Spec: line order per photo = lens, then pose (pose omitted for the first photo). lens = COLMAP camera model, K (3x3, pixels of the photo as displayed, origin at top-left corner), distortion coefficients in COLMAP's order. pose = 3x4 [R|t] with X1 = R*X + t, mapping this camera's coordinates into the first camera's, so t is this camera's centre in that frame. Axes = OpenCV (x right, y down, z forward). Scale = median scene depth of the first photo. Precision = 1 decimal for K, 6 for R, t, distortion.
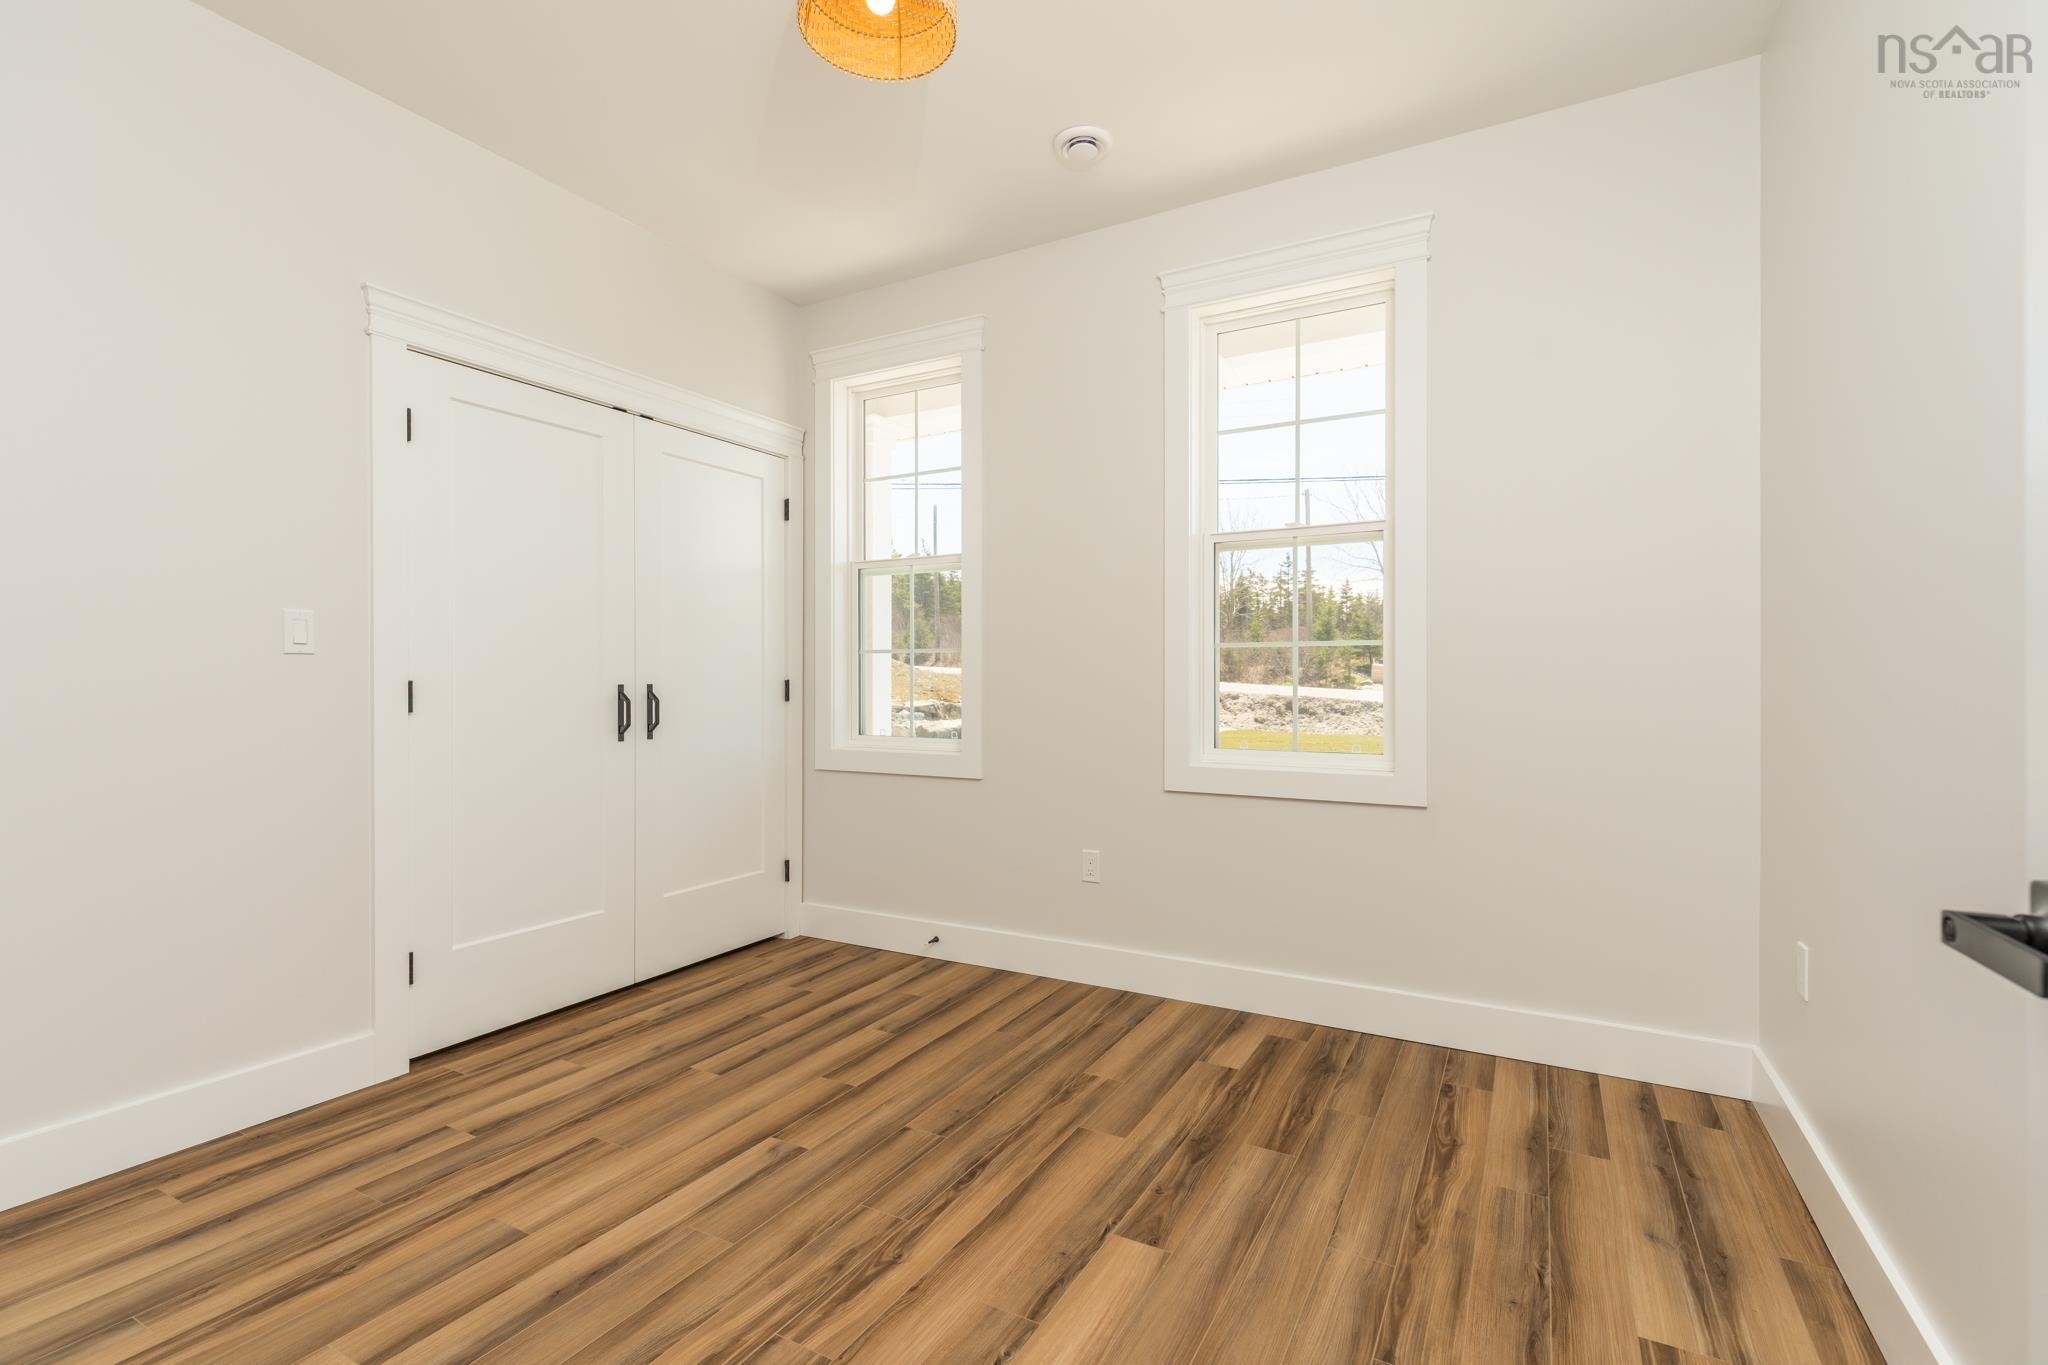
lens RADIAL K [[944.8, 0, 1015.7], [0, 944.8, 659.0], [0, 0, 1]] dist [0.005357, -0.000294]
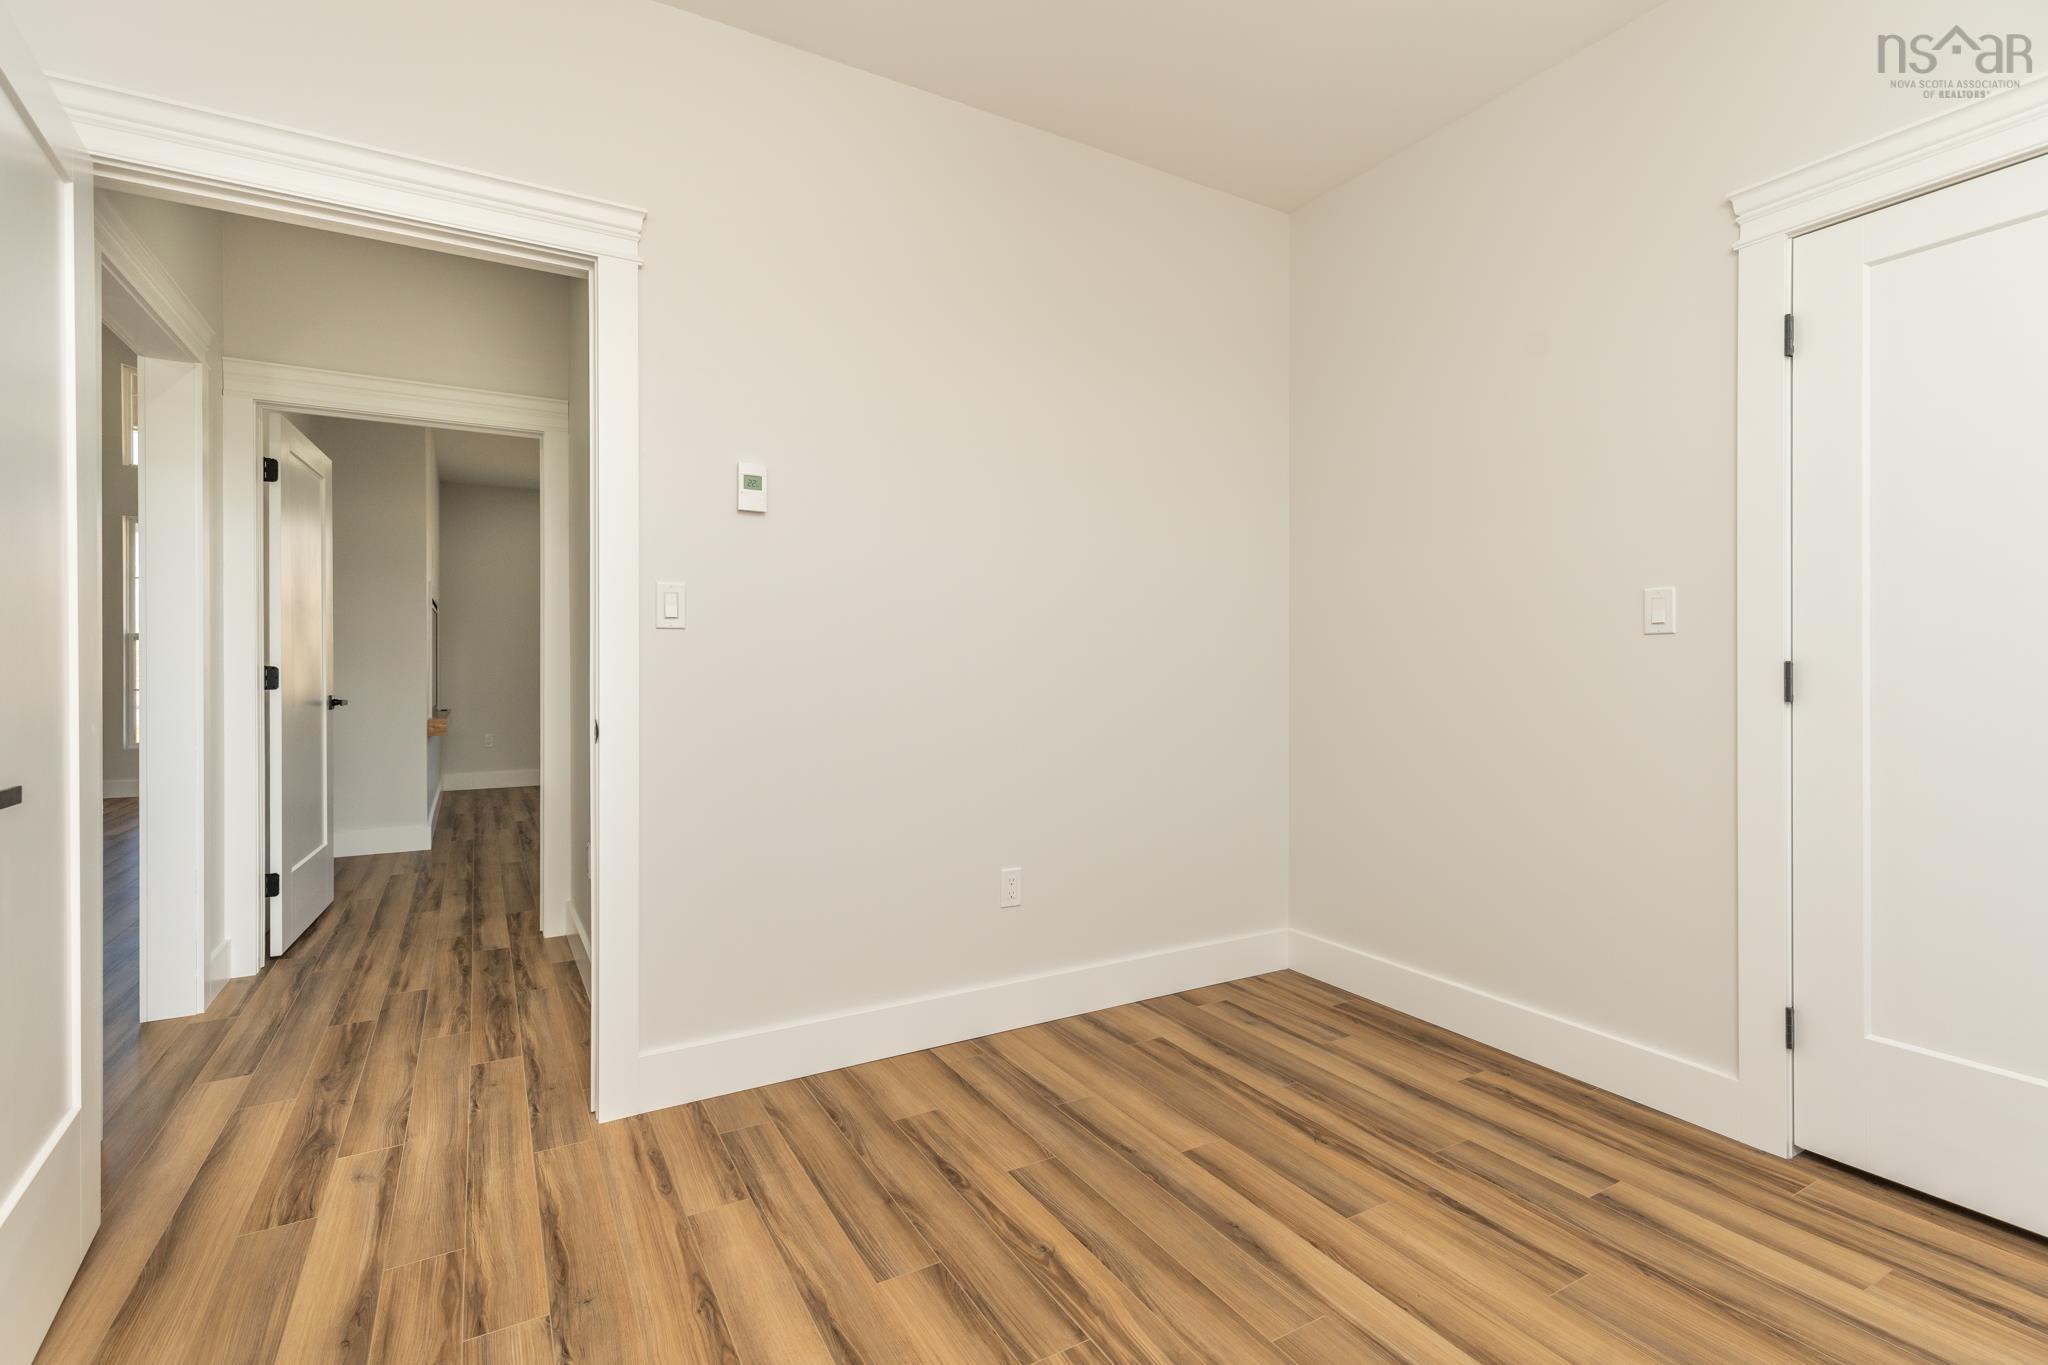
lens RADIAL K [[944.8, 0, 1015.7], [0, 944.8, 659.0], [0, 0, 1]] dist [0.005357, -0.000294]
pose [[-0.517626, -0.005940, -0.855587, 0.471998], [0.020116, 0.999615, -0.019110, 0.029625], [0.855371, -0.027103, -0.517307, 1.117310]]
